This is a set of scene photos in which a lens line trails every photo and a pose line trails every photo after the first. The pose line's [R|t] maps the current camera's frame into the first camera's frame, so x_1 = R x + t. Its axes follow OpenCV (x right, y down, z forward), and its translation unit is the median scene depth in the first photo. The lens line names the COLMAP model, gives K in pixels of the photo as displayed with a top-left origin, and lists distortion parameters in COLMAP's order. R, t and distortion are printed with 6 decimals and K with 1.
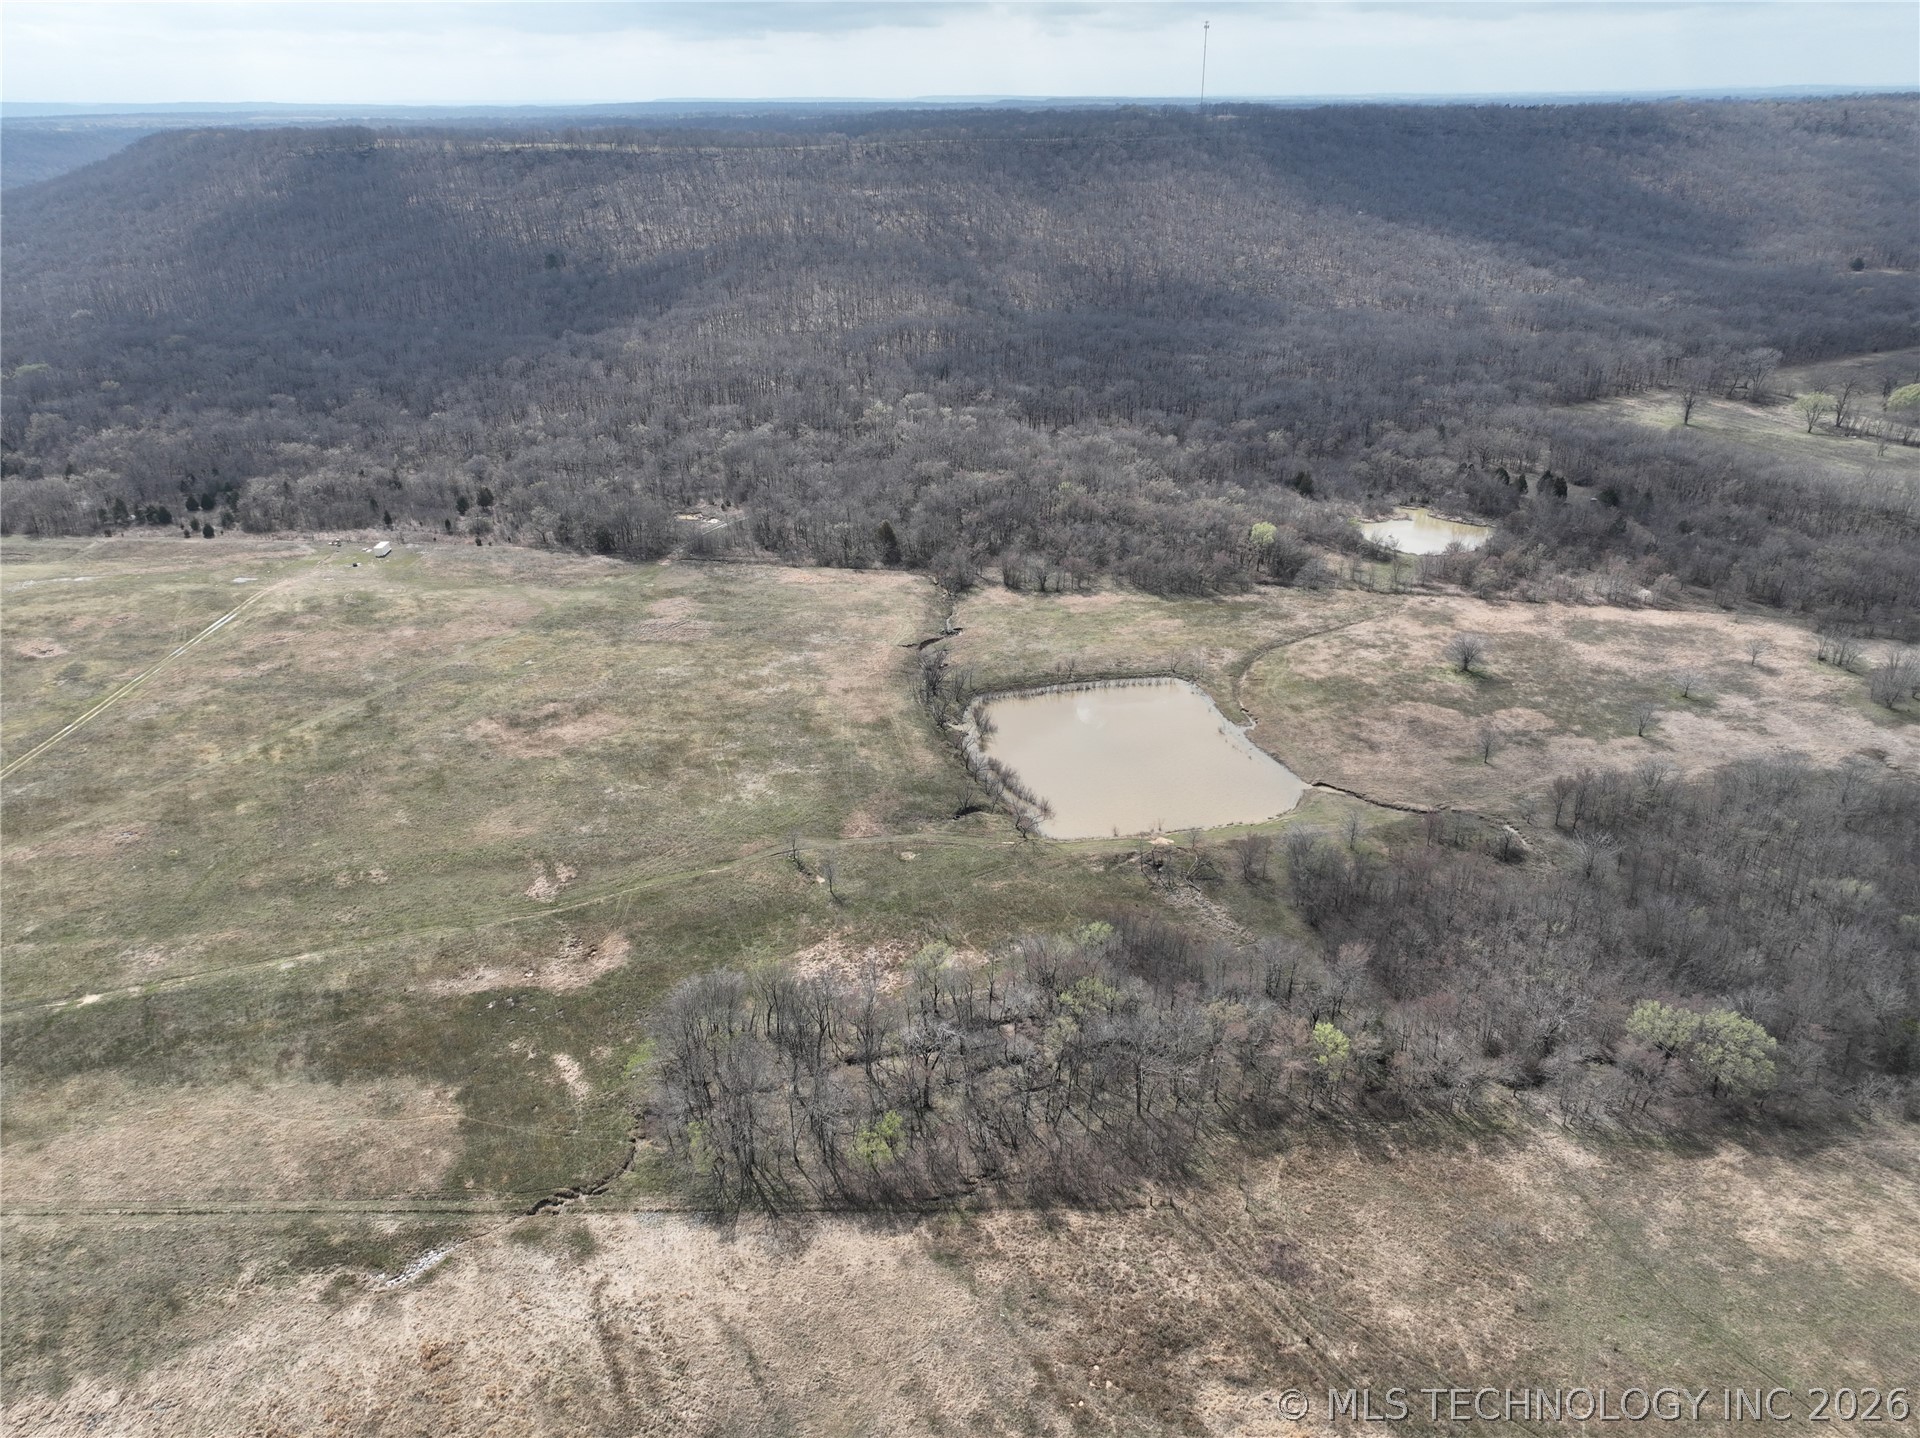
lens RADIAL K [[1342.8, 0, 960.0], [0, 1342.8, 719.0], [0, 0, 1]] dist [0.002001, 0.011032]
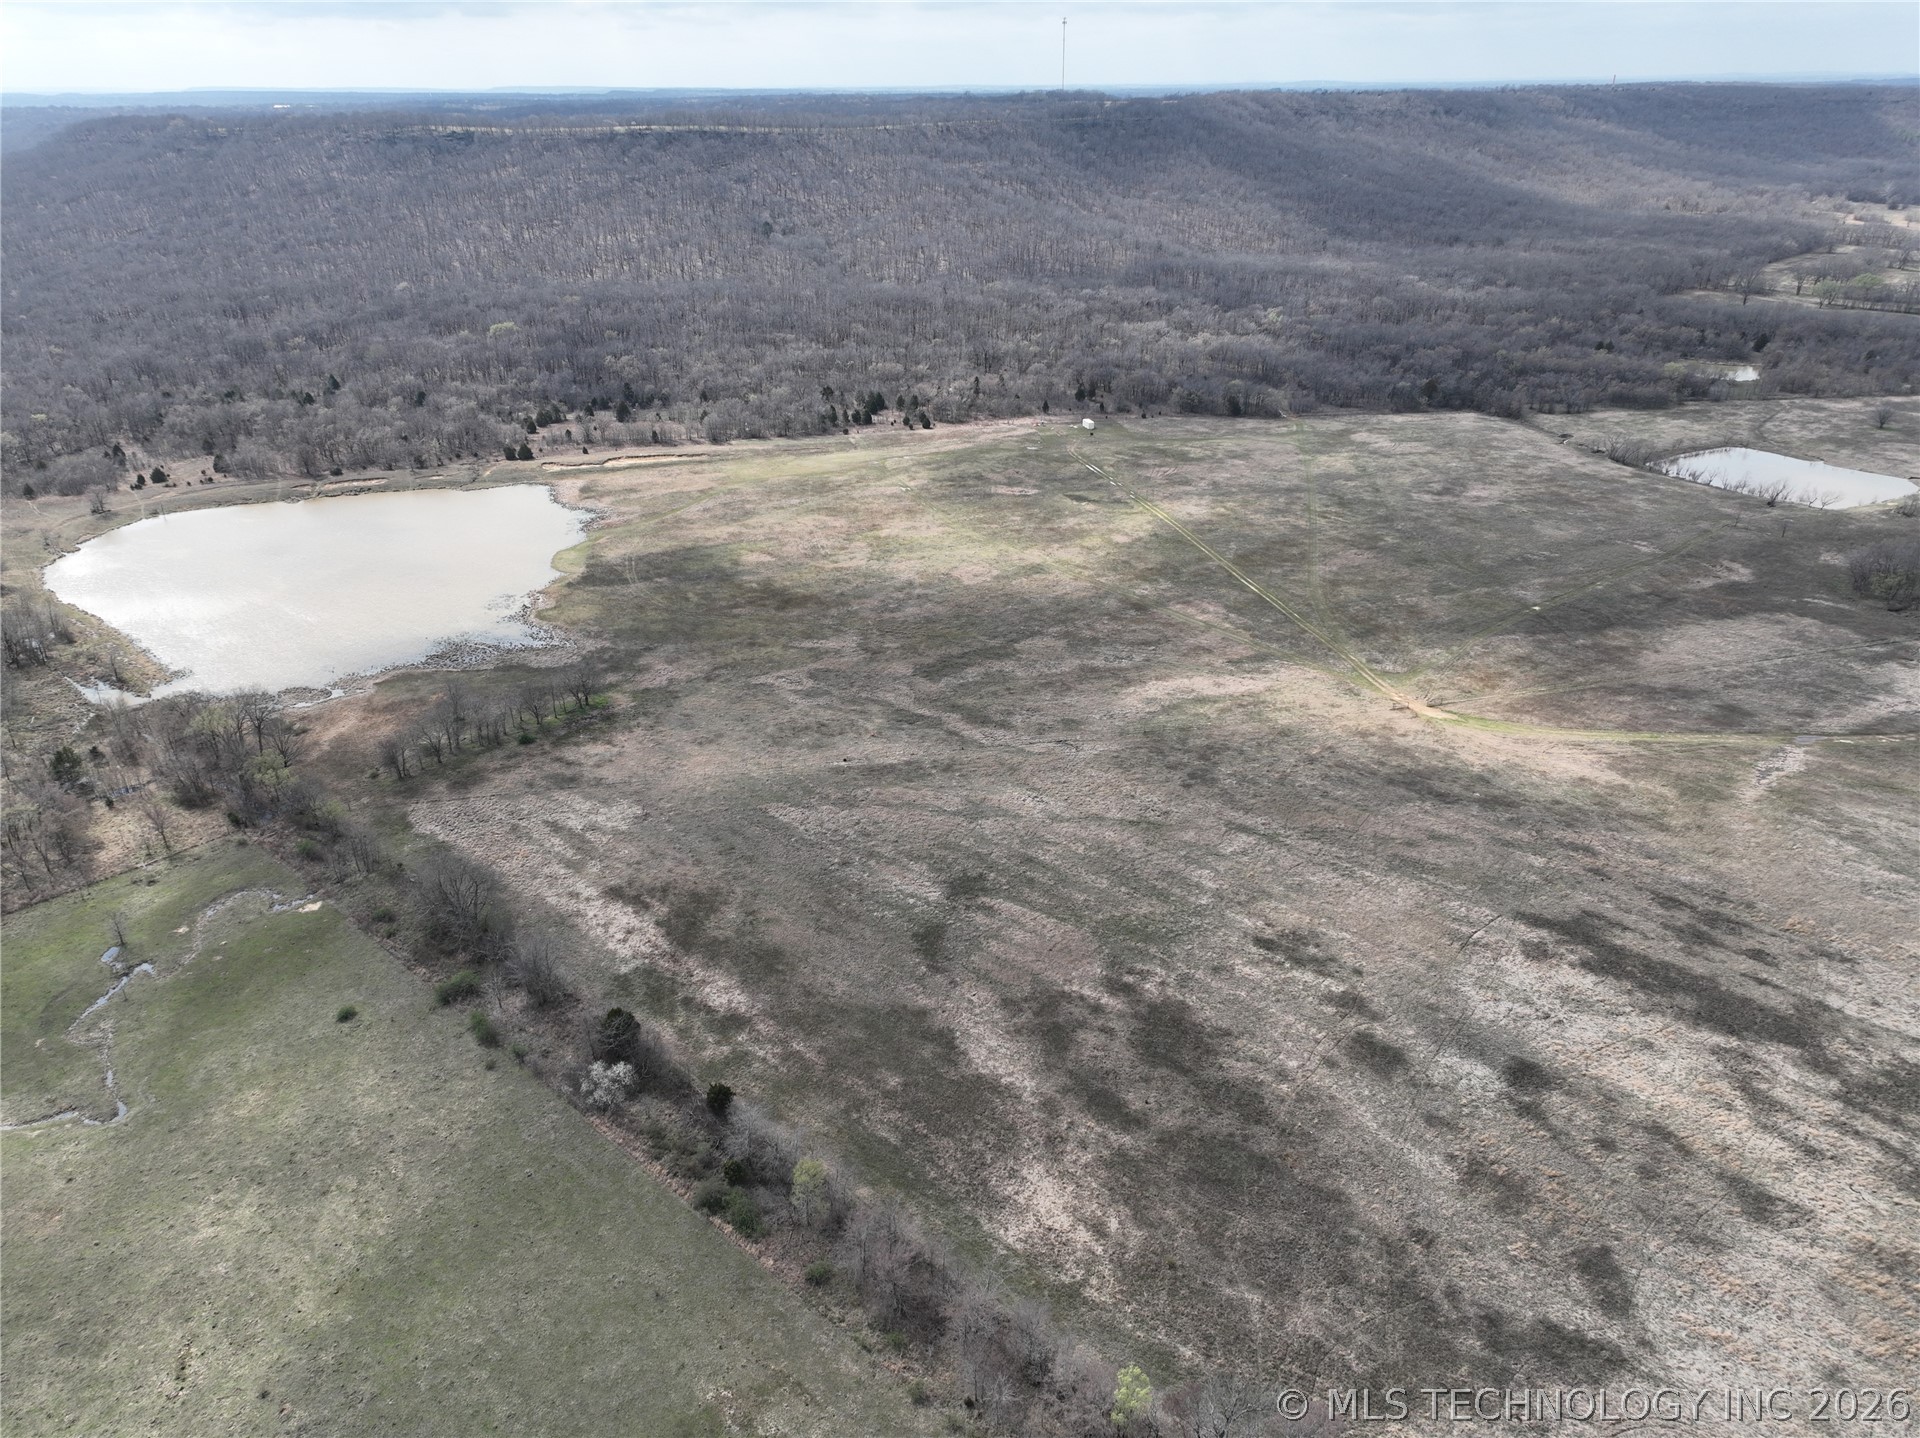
lens RADIAL K [[1342.8, 0, 960.0], [0, 1342.8, 719.0], [0, 0, 1]] dist [0.002001, 0.011032]
pose [[0.959915, -0.120817, 0.252914, -0.516785], [0.119210, 0.992631, 0.021729, 0.065150], [-0.253676, 0.009292, 0.967245, -0.128971]]
